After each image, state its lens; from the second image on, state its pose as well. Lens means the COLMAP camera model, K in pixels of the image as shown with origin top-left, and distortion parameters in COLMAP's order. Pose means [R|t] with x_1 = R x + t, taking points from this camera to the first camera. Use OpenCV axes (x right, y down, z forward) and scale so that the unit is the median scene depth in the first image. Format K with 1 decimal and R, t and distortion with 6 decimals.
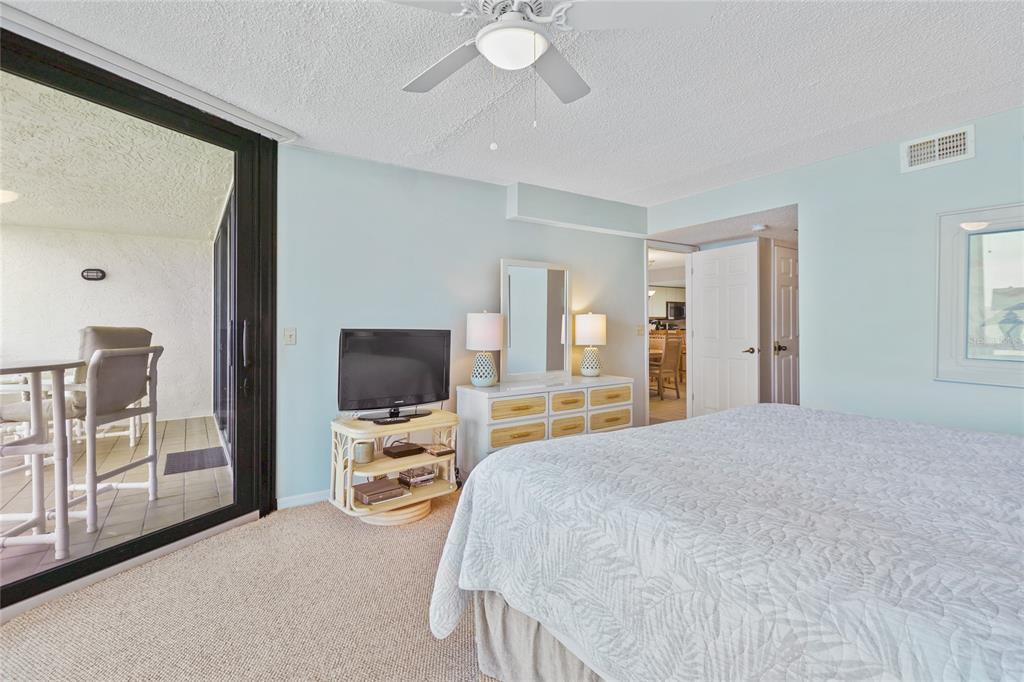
lens RADIAL K [[466.4, 0, 508.4], [0, 466.4, 323.3], [0, 0, 1]] dist [0.001429, 0.000251]
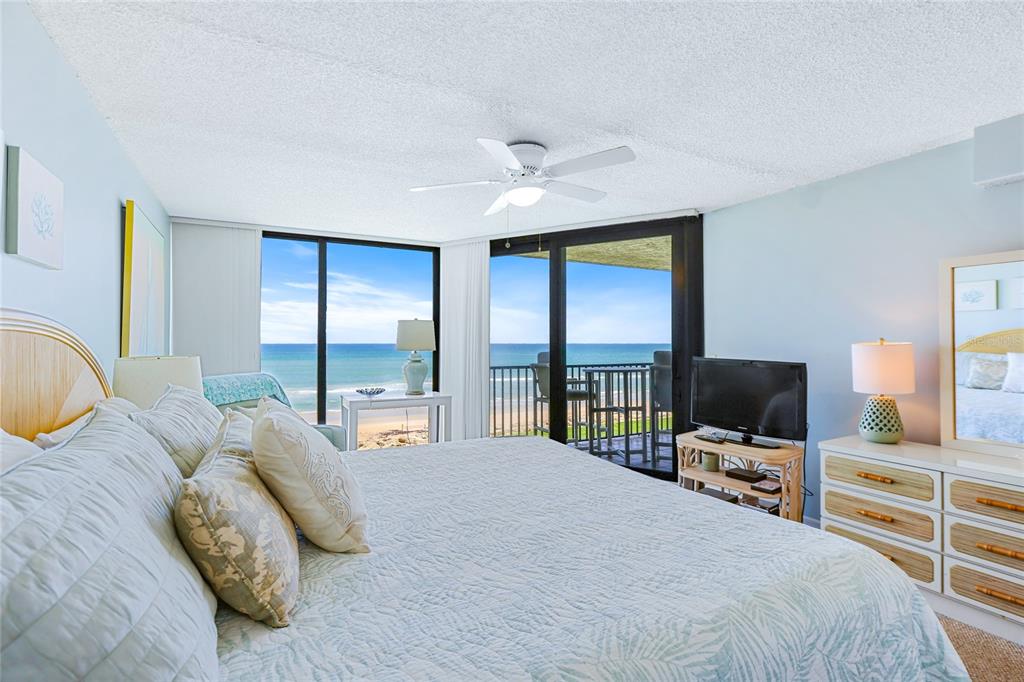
lens RADIAL K [[476.0, 0, 507.6], [0, 476.0, 343.5], [0, 0, 1]] dist [-0.000427, 0.000078]
pose [[-0.096134, 0.013541, -0.995276, 0.828598], [0.010856, 0.999862, 0.012555, -0.041183], [0.995309, -0.009598, -0.096267, 0.527028]]
